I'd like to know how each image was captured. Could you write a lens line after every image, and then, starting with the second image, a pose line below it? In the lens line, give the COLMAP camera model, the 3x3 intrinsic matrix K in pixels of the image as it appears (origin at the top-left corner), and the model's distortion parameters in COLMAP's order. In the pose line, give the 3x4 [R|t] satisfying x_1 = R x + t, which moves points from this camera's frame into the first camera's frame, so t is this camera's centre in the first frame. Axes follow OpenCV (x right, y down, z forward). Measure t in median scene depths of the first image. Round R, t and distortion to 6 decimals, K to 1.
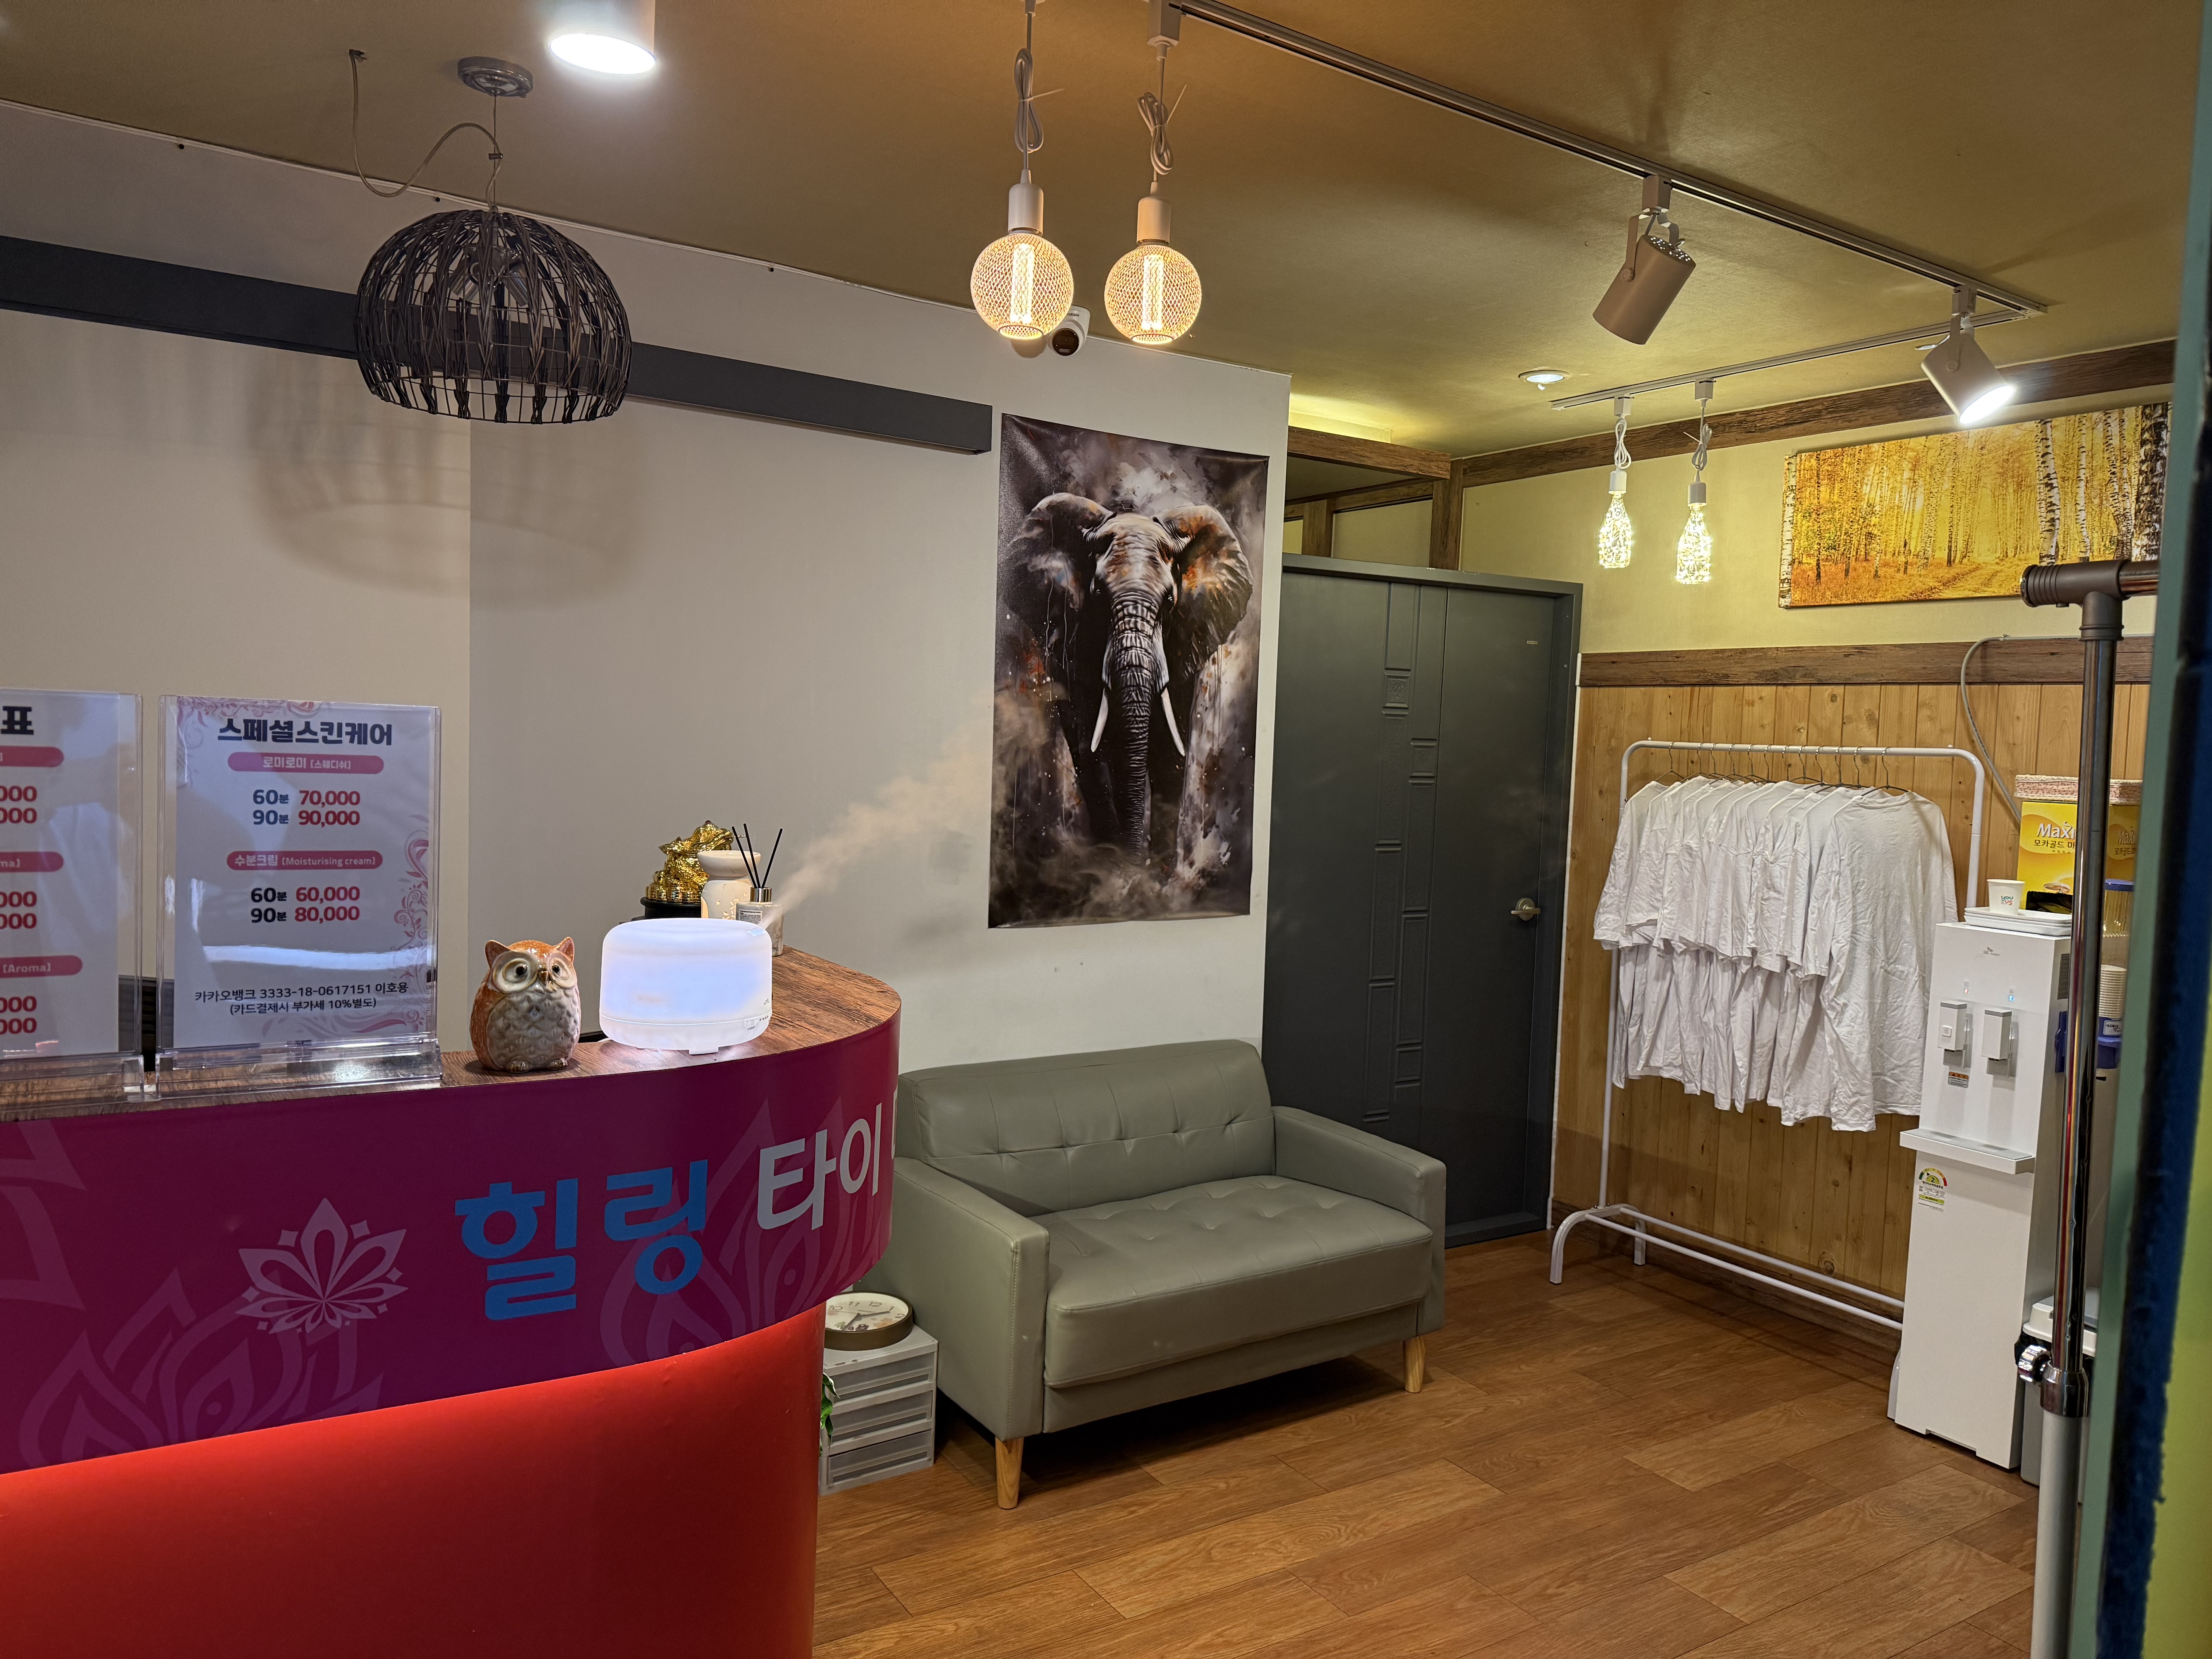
lens RADIAL K [[1572.3, 0, 1105.5], [0, 1572.3, 823.2], [0, 0, 1]] dist [0.044207, -0.014854]
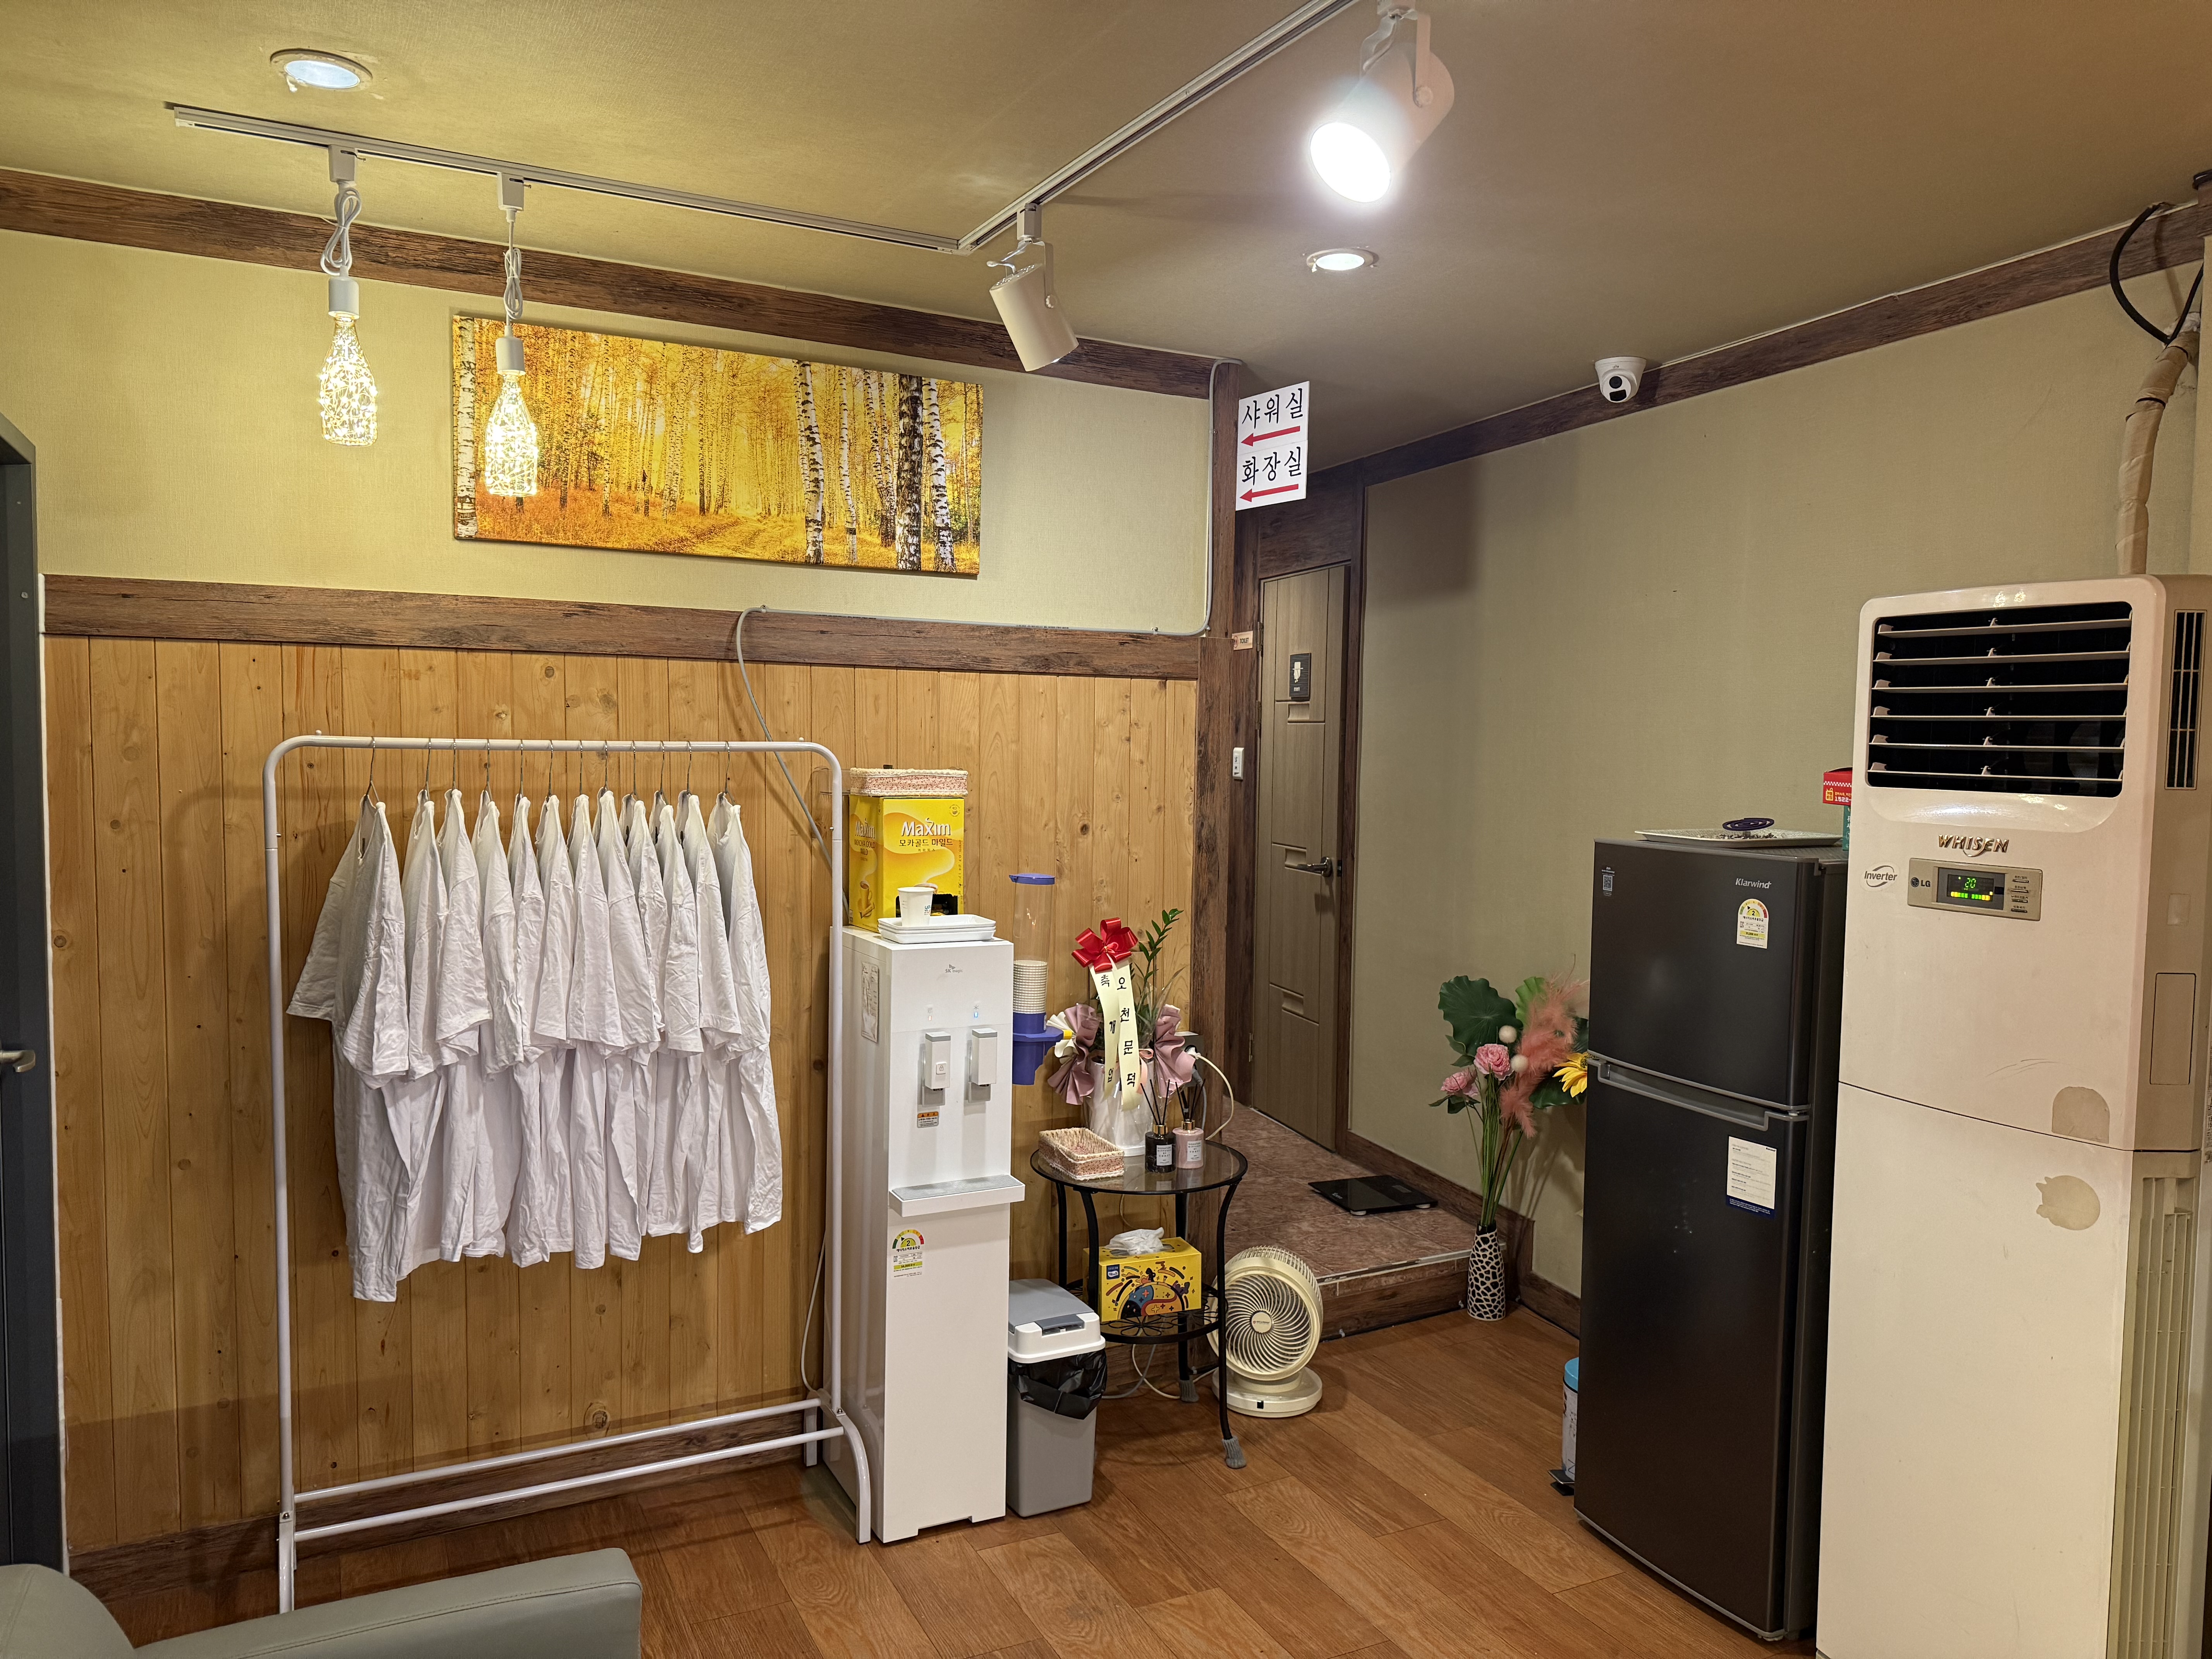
lens RADIAL K [[1572.3, 0, 1106.6], [0, 1572.3, 838.5], [0, 0, 1]] dist [0.044207, -0.014854]
pose [[0.101954, -0.098643, 0.989886, -0.262424], [0.046813, 0.994445, 0.094276, -0.062569], [-0.993687, 0.036727, 0.106006, 0.706481]]
